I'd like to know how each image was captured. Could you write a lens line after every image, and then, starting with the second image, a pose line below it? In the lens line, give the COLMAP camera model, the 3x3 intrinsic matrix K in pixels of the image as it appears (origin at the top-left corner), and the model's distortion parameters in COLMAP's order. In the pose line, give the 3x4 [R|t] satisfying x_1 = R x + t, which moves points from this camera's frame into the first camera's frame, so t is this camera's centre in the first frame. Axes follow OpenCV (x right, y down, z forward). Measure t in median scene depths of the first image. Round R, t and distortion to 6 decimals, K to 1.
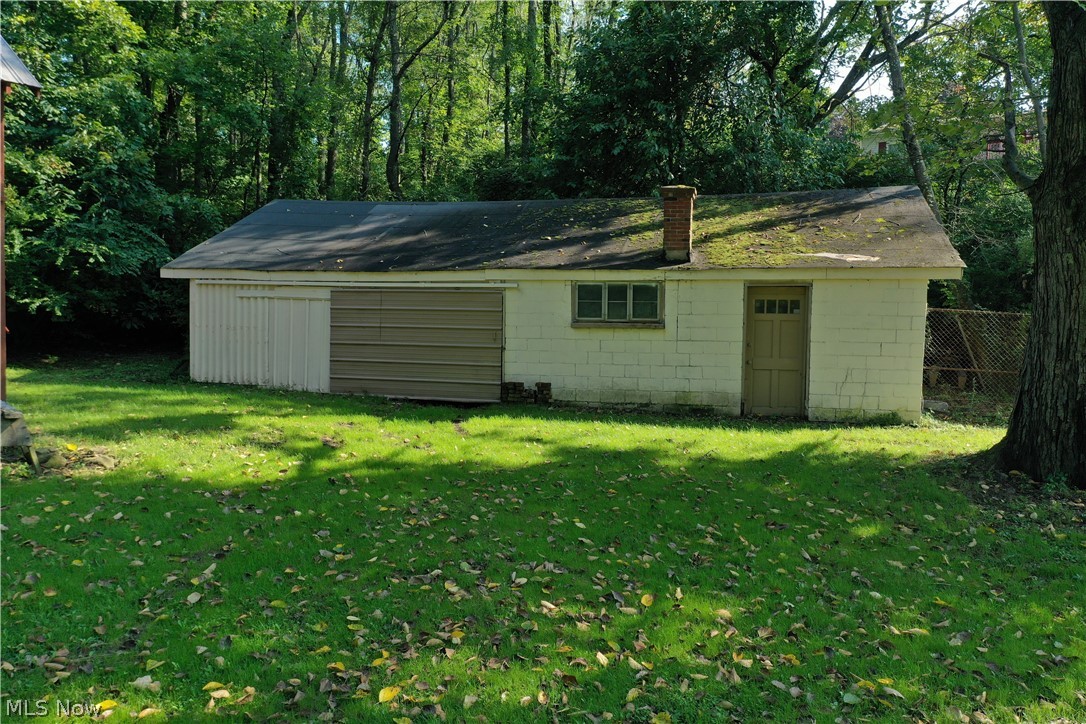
lens RADIAL K [[864.1, 0, 543.0], [0, 864.1, 362.0], [0, 0, 1]] dist [-0.003451, -0.003464]
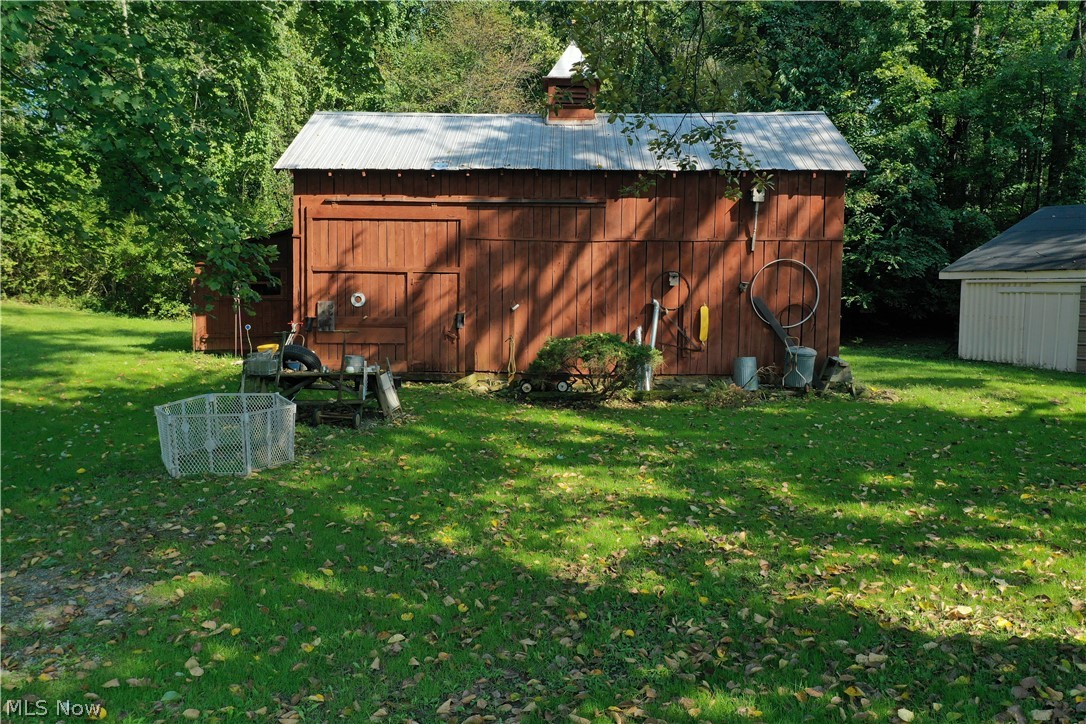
lens RADIAL K [[864.1, 0, 543.0], [0, 864.1, 362.0], [0, 0, 1]] dist [-0.003451, -0.003464]
pose [[0.653980, 0.040230, -0.755441, 0.164555], [-0.034576, 0.999131, 0.023275, 0.019267], [0.755721, 0.010899, 0.654803, -0.323217]]
